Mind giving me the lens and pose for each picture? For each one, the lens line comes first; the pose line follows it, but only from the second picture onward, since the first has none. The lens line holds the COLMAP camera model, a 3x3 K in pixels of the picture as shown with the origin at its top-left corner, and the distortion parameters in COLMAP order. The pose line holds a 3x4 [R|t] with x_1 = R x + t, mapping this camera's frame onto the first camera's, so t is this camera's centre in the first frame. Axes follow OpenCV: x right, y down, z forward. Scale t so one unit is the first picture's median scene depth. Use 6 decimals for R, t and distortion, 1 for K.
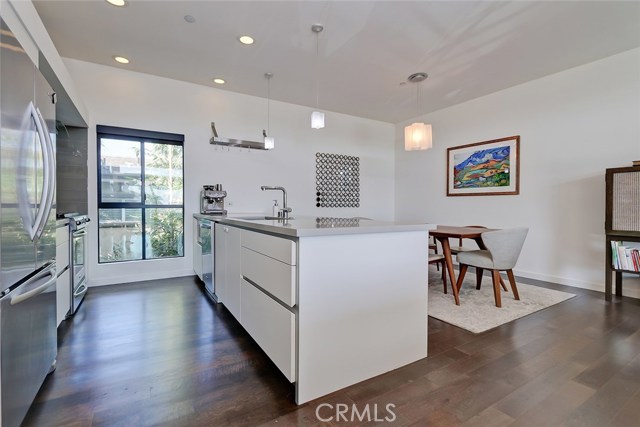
lens RADIAL K [[298.1, 0, 312.0], [0, 298.1, 210.6], [0, 0, 1]] dist [-0.002496, -0.001771]
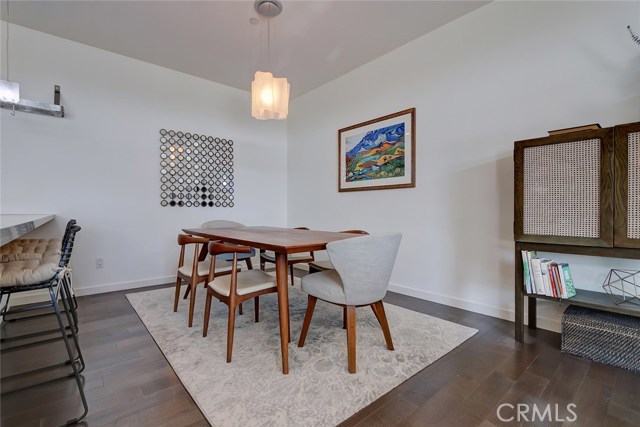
lens RADIAL K [[298.1, 0, 314.4], [0, 298.1, 214.6], [0, 0, 1]] dist [-0.002496, -0.001771]
pose [[0.984483, -0.005862, 0.175381, 0.326594], [0.006437, 0.999976, -0.002706, 0.015606], [-0.175361, 0.003793, 0.984497, 0.319869]]
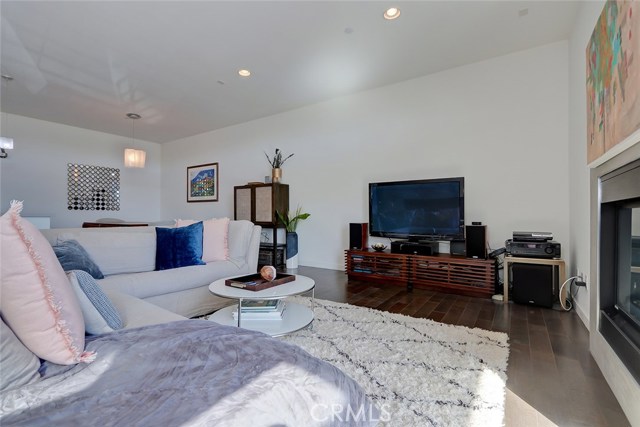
lens RADIAL K [[298.1, 0, 317.9], [0, 298.1, 216.2], [0, 0, 1]] dist [-0.002496, -0.001771]
pose [[0.899131, -0.002367, 0.437672, 0.505068], [0.008215, 0.999900, -0.011469, 0.045792], [-0.437602, 0.013908, 0.899061, -0.611947]]
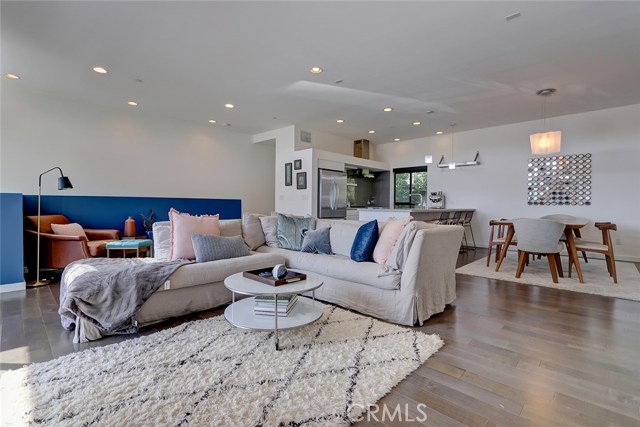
lens RADIAL K [[298.1, 0, 310.2], [0, 298.1, 208.2], [0, 0, 1]] dist [-0.002496, -0.001771]
pose [[0.250702, 0.006225, -0.968044, 1.211665], [-0.019681, 0.999805, 0.001332, 0.021443], [0.967864, 0.018718, 0.250776, -0.166706]]
